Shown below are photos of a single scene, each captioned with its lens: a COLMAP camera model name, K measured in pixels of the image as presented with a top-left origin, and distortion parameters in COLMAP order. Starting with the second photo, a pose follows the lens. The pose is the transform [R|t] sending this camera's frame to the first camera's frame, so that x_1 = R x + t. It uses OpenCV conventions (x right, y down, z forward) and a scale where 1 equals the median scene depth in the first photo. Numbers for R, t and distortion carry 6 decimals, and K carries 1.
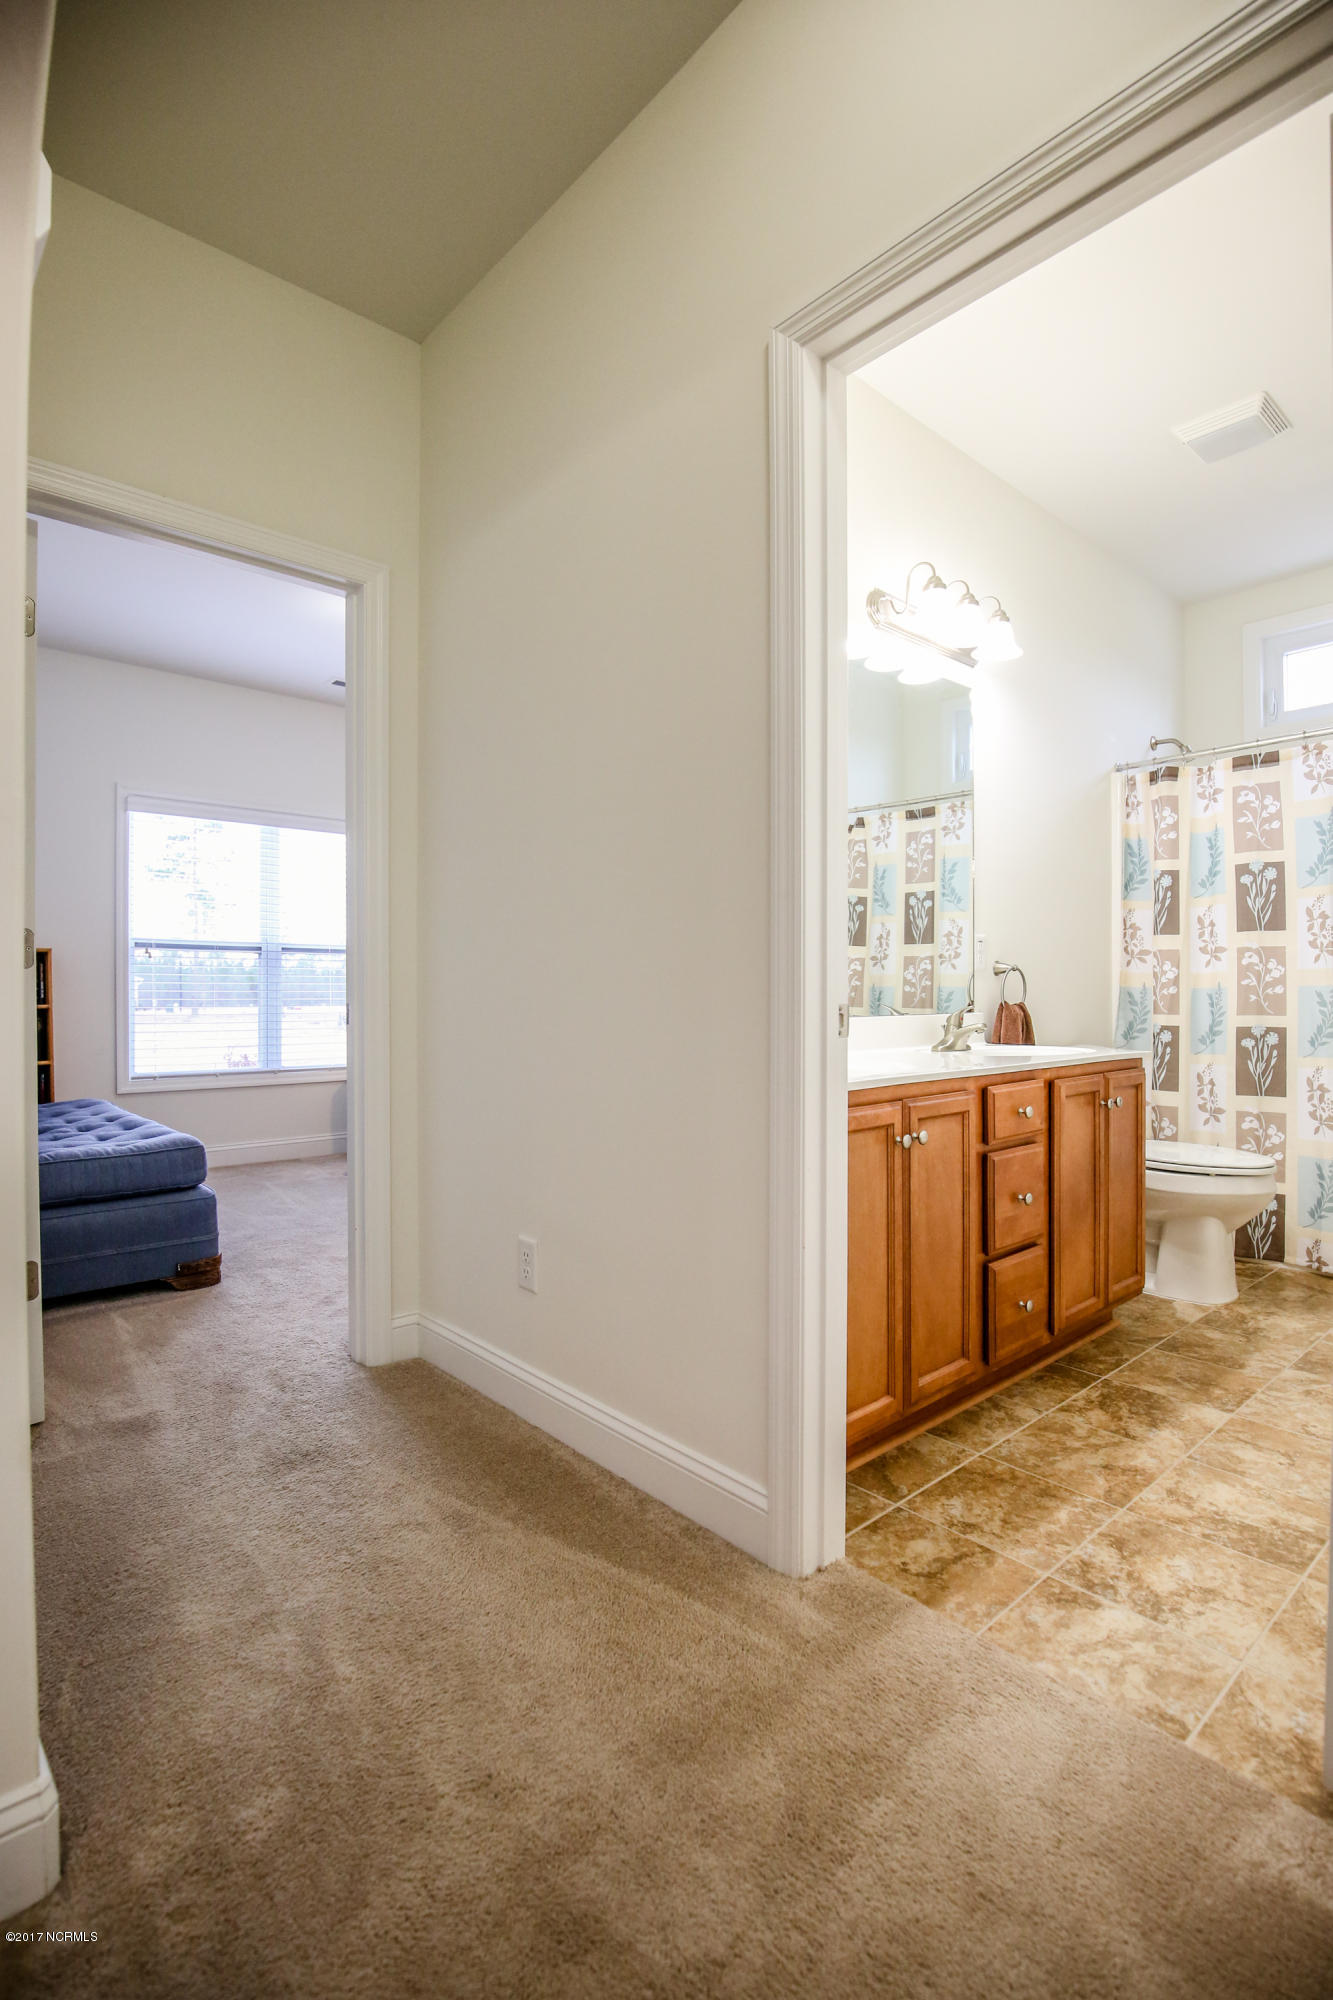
lens RADIAL K [[950.1, 0, 668.7], [0, 950.1, 1001.0], [0, 0, 1]] dist [-0.032669, 0.000638]
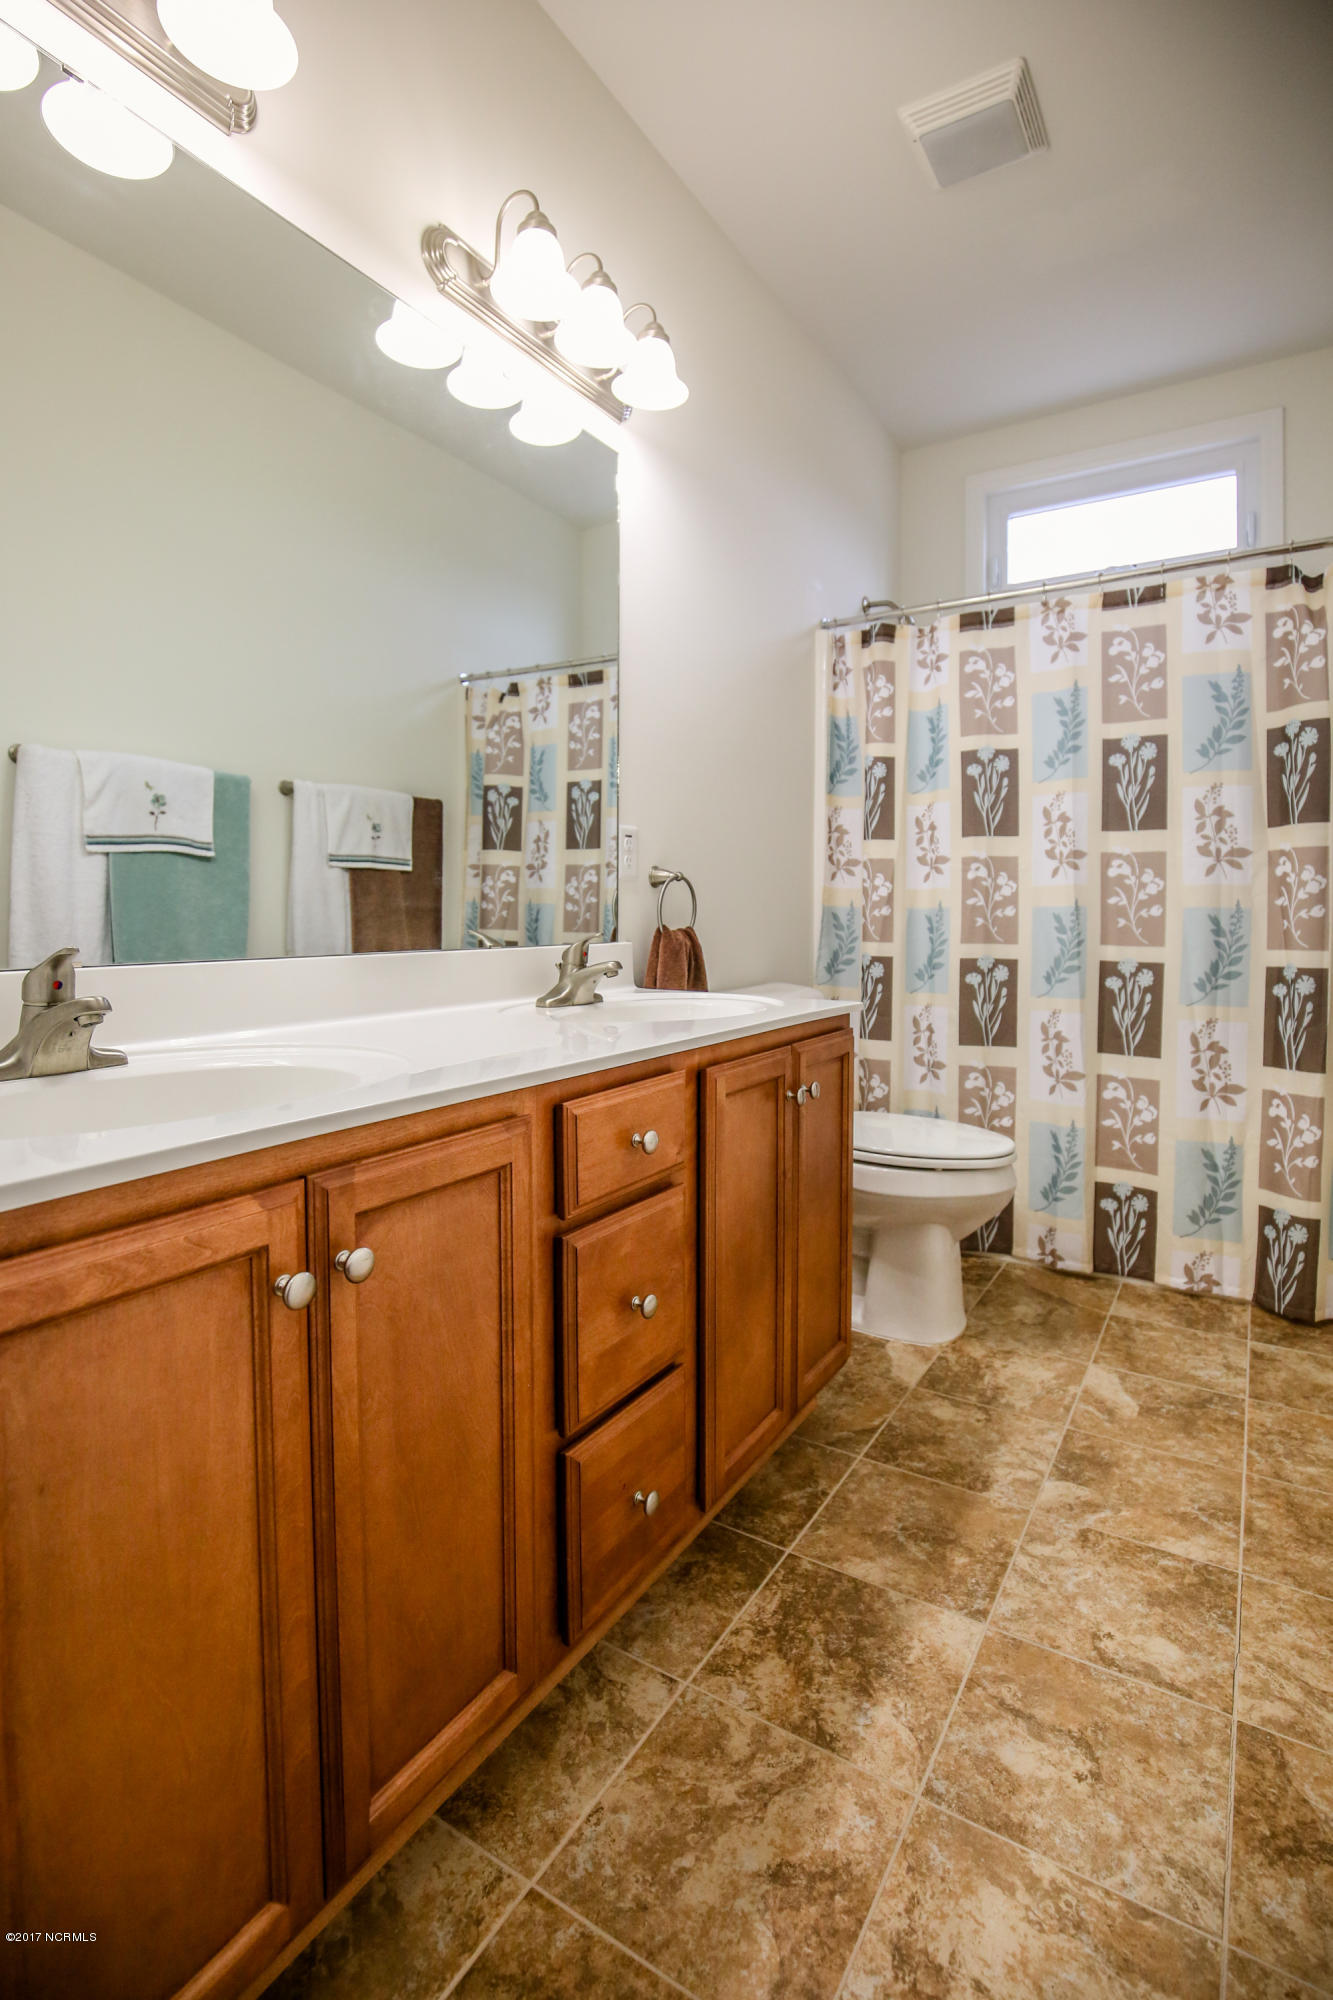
lens RADIAL K [[941.0, 0, 669.3], [0, 941.0, 946.0], [0, 0, 1]] dist [-0.027396, 0.000236]
pose [[0.961611, -0.002954, 0.274402, 0.164617], [-0.004774, 0.999611, 0.027488, -0.003423], [-0.274376, -0.027743, 0.961222, 0.330477]]
